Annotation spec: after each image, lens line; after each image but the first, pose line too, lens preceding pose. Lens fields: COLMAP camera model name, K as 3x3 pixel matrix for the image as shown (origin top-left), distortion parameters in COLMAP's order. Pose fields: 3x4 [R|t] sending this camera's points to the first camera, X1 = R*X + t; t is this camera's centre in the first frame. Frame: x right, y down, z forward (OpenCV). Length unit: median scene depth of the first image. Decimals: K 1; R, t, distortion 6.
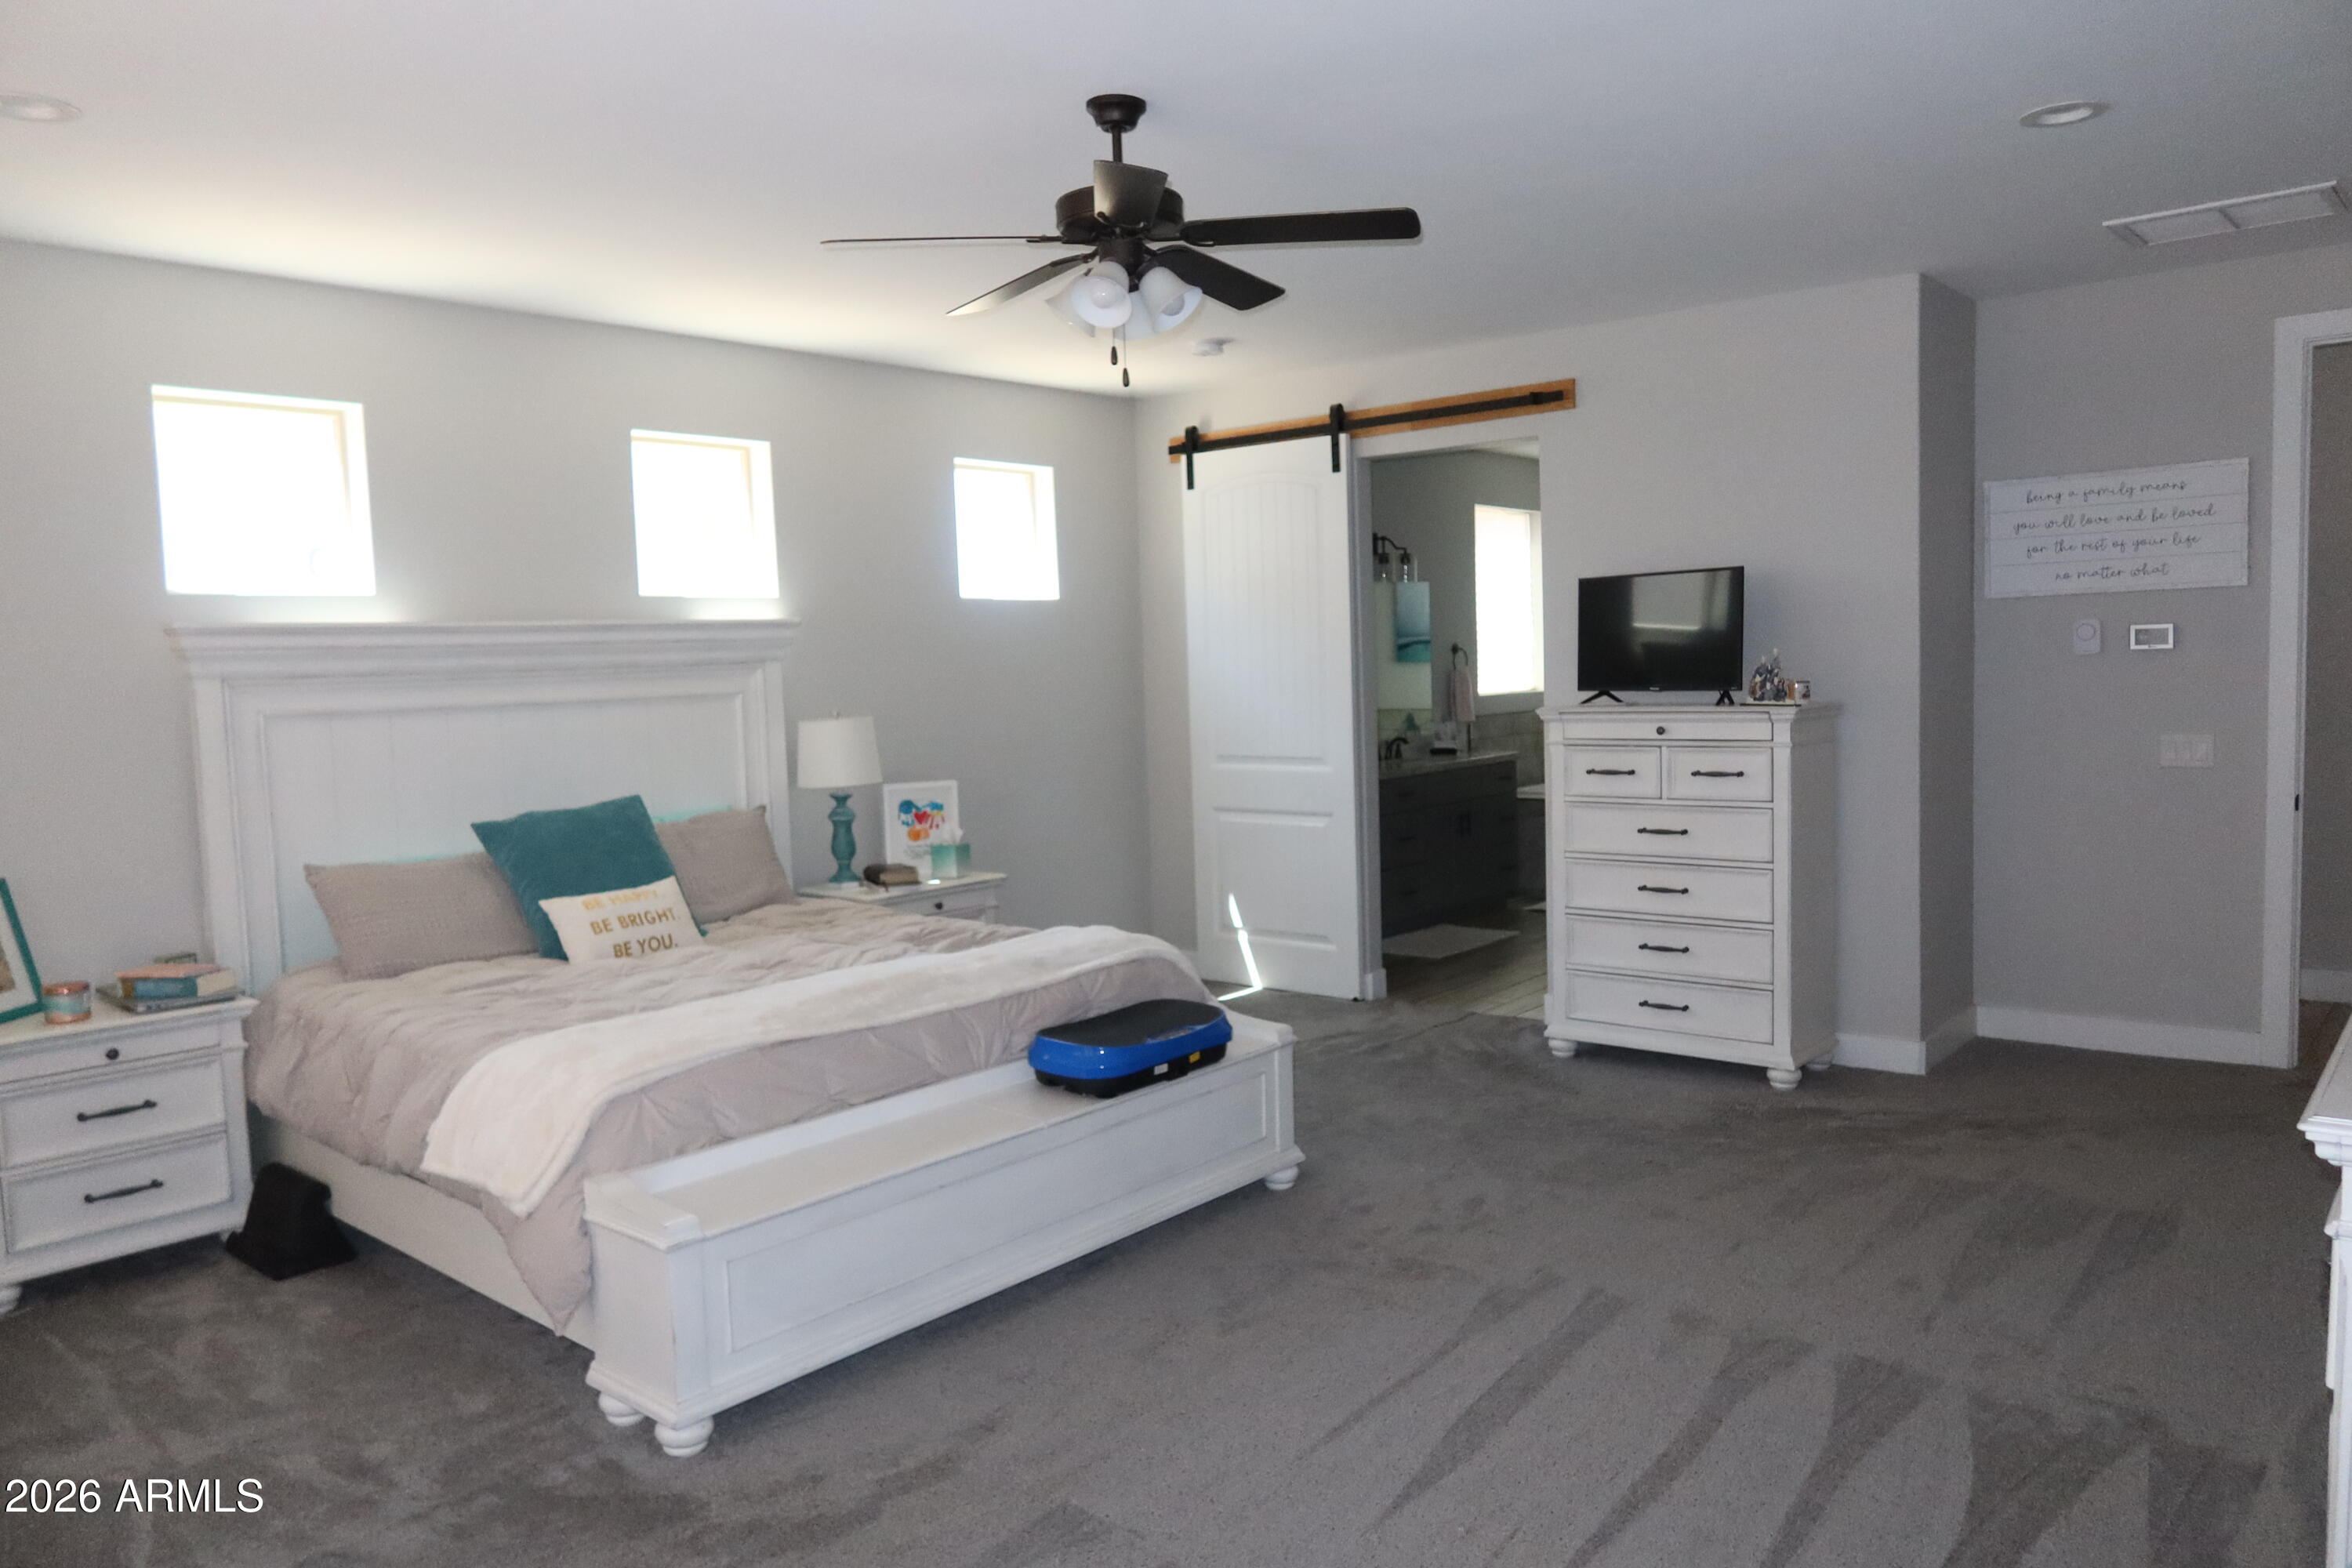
lens RADIAL K [[1622.3, 0, 1176.0], [0, 1622.3, 784.0], [0, 0, 1]] dist [-0.049650, 0.032959]
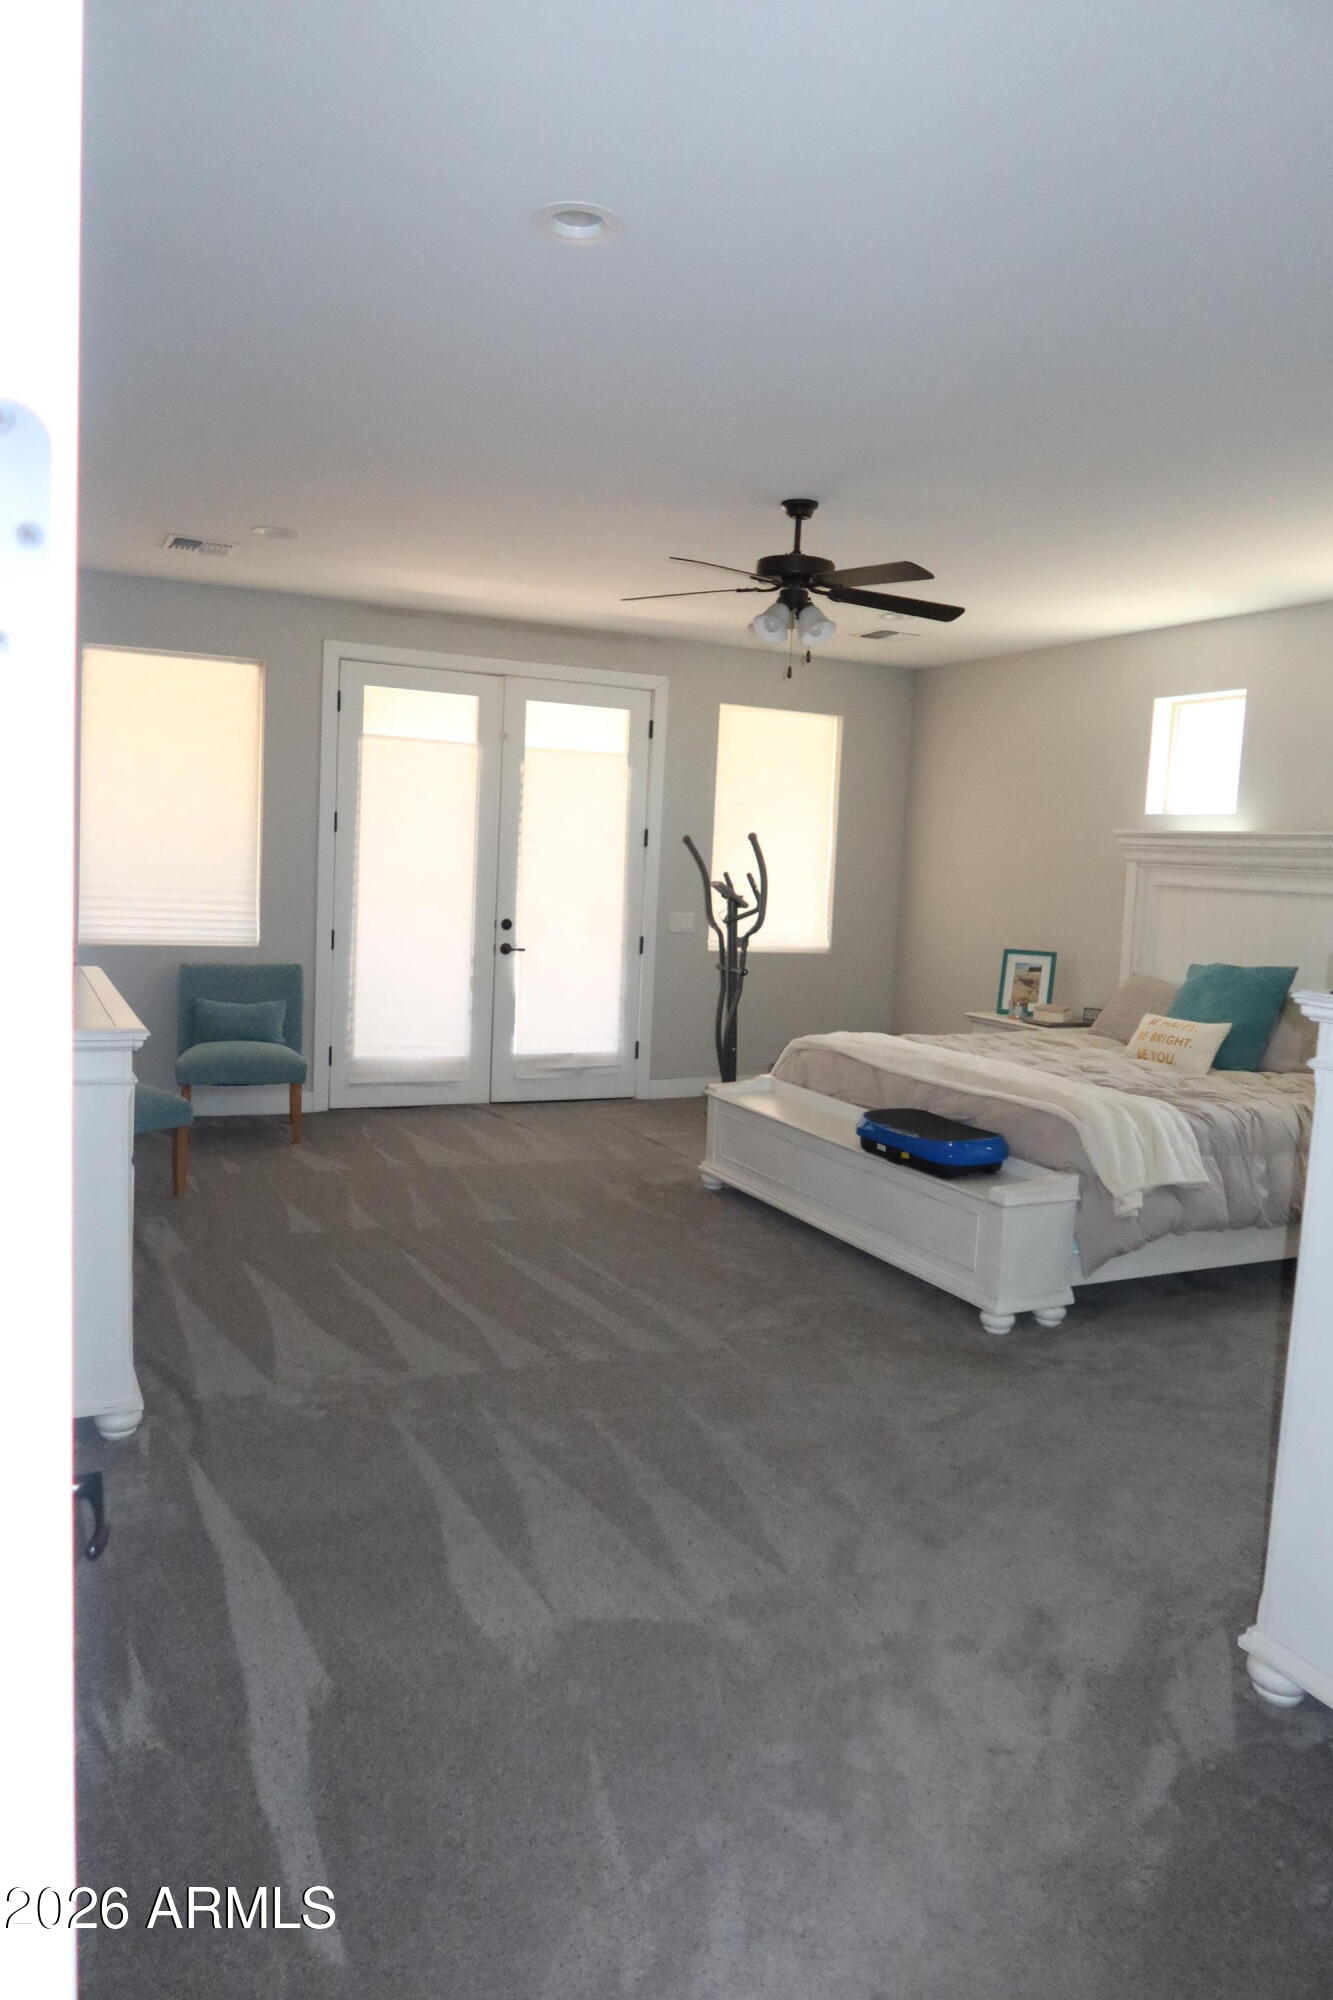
lens RADIAL K [[1379.5, 0, 674.3], [0, 1379.5, 979.5], [0, 0, 1]] dist [-0.049650, 0.032959]
pose [[-0.384671, 0.097822, -0.917856, 1.006605], [-0.104609, 0.983343, 0.148642, -0.109849], [0.917107, 0.153194, -0.368030, 1.111359]]
